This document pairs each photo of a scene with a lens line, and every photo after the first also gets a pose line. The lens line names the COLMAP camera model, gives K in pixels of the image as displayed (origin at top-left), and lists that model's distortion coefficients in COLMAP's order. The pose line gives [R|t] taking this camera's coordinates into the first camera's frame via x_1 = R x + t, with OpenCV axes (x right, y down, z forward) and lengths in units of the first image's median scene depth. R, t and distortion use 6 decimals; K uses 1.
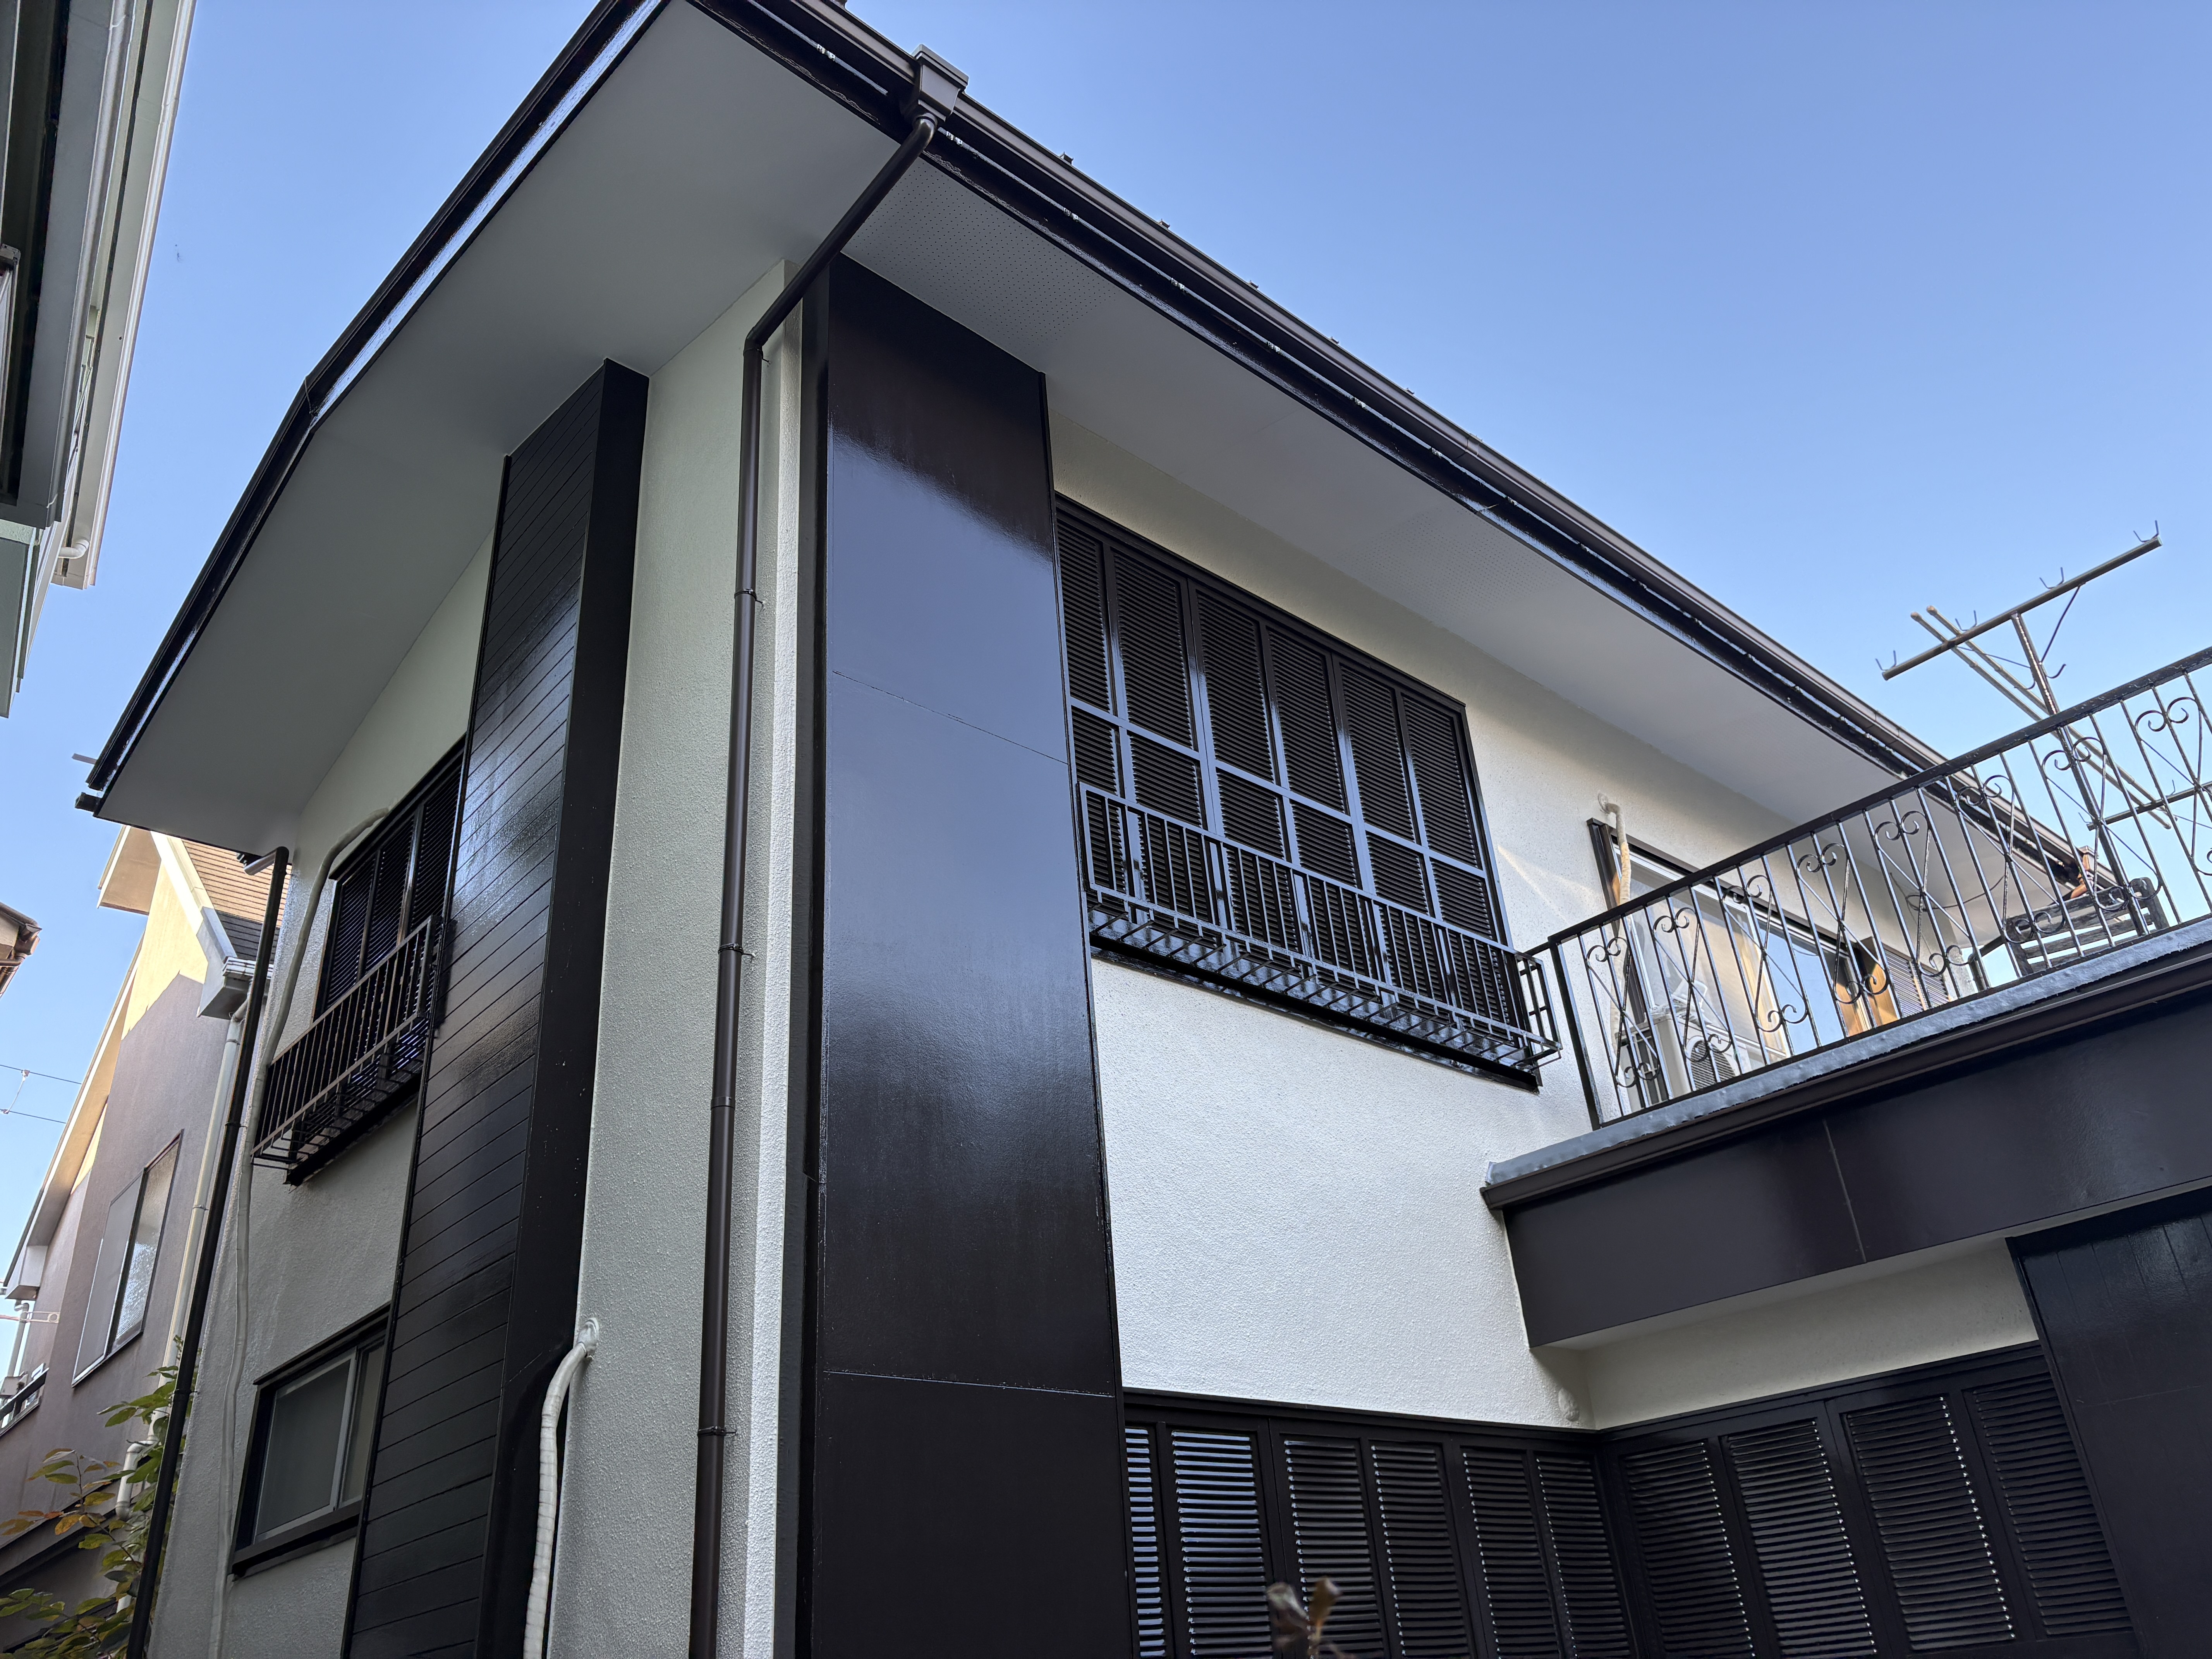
lens RADIAL K [[1703.4, 0, 1106.0], [0, 1703.4, 829.5], [0, 0, 1]] dist [0.007981, 0.006474]
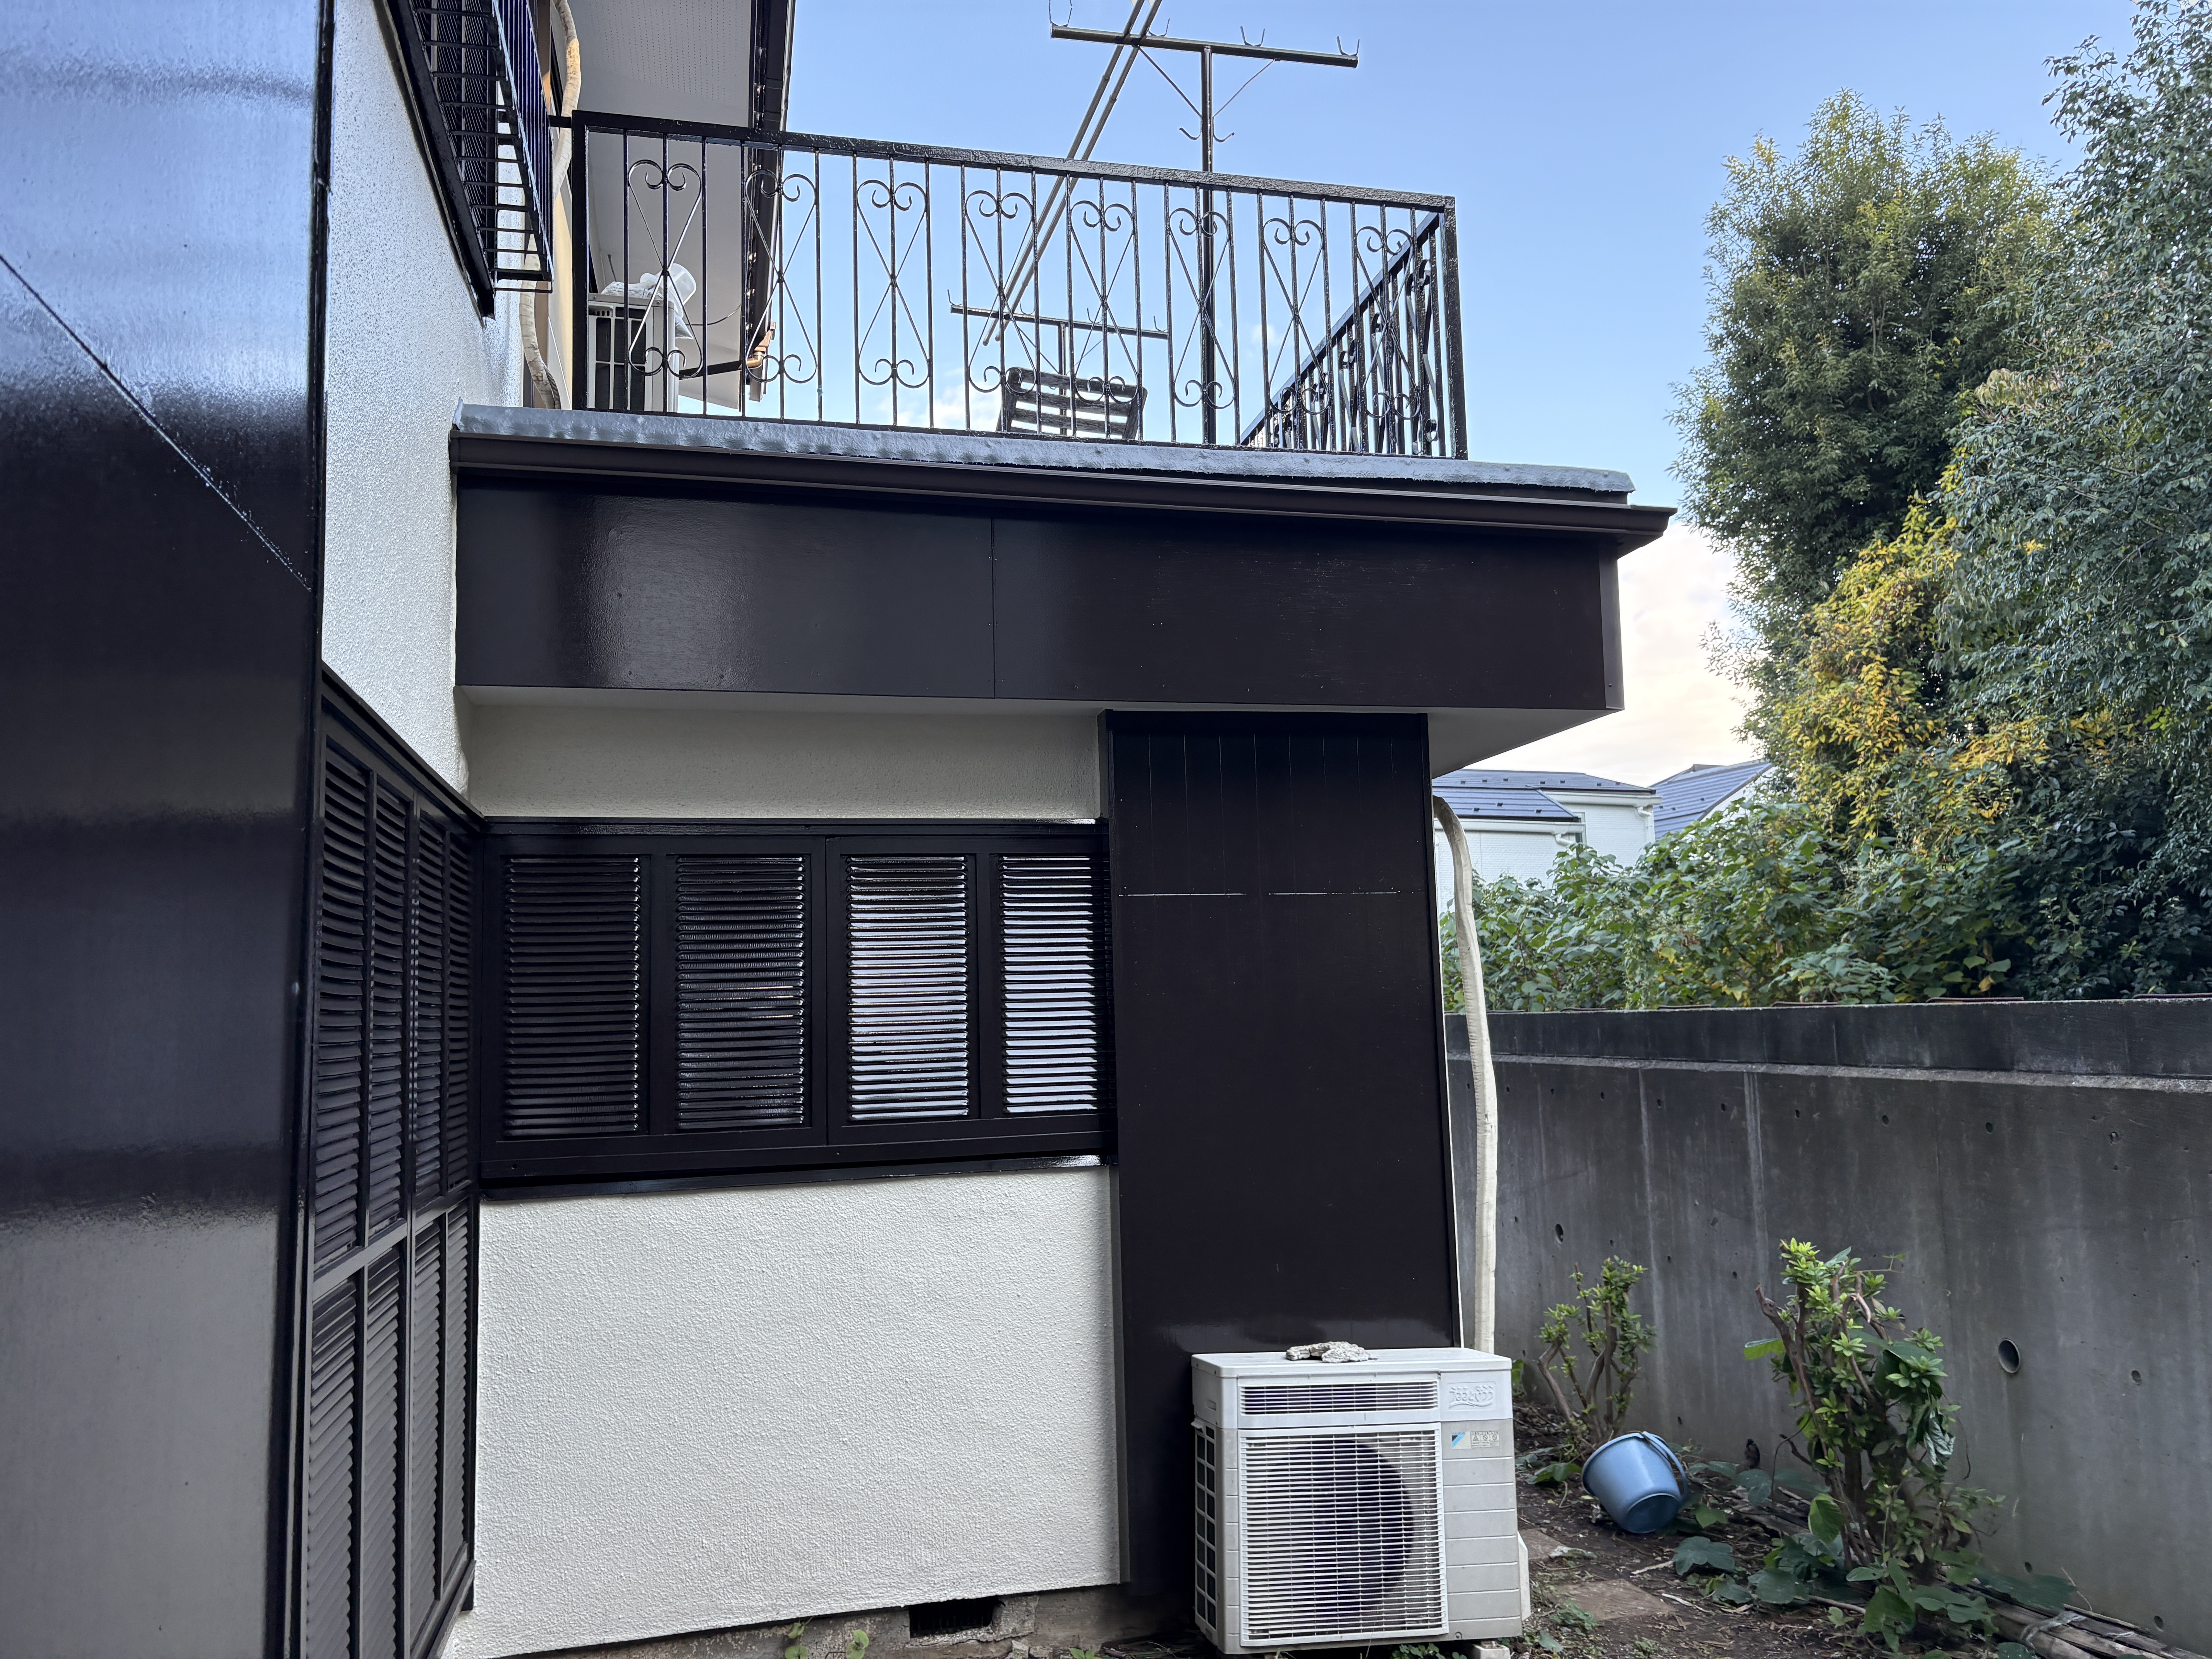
lens RADIAL K [[1703.4, 0, 1106.0], [0, 1703.4, 829.5], [0, 0, 1]] dist [0.007981, 0.006474]
pose [[0.470402, 0.159059, 0.867999, -0.186626], [-0.433759, 0.898269, 0.070465, 0.193768], [-0.768489, -0.409649, 0.491541, 0.451045]]
